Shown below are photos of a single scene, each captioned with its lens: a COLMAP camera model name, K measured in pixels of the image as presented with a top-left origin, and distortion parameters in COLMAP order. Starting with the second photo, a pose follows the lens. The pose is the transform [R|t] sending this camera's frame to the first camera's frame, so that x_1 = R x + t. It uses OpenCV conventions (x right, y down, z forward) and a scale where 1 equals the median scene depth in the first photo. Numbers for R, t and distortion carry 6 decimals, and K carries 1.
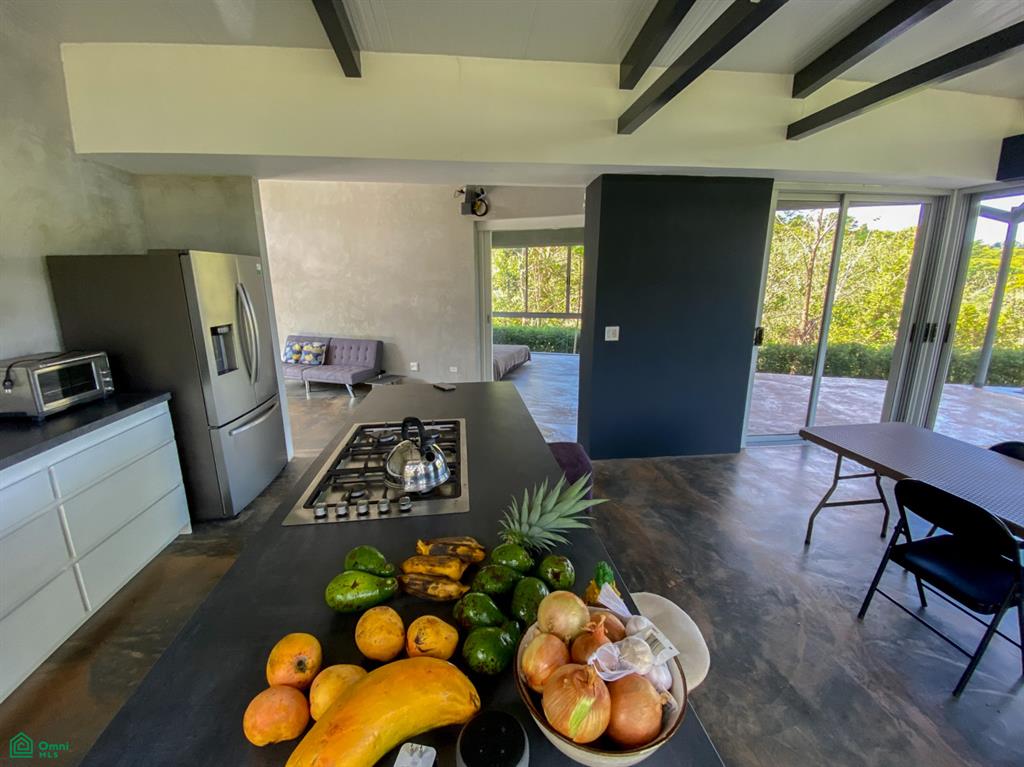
lens RADIAL K [[415.5, 0, 512.0], [0, 415.5, 383.5], [0, 0, 1]] dist [0.033167, -0.025692]
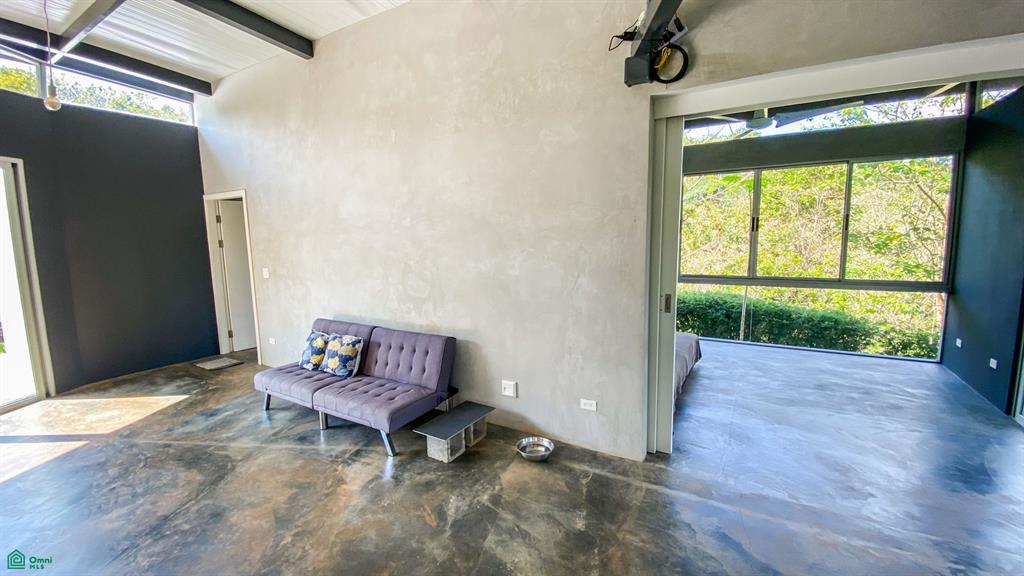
lens RADIAL K [[419.4, 0, 509.5], [0, 419.4, 288.3], [0, 0, 1]] dist [0.018716, -0.020010]
pose [[0.976566, 0.010284, -0.214971, -0.124378], [-0.033474, 0.993960, -0.104514, -0.112743], [0.212598, 0.109261, 0.971012, 0.478499]]
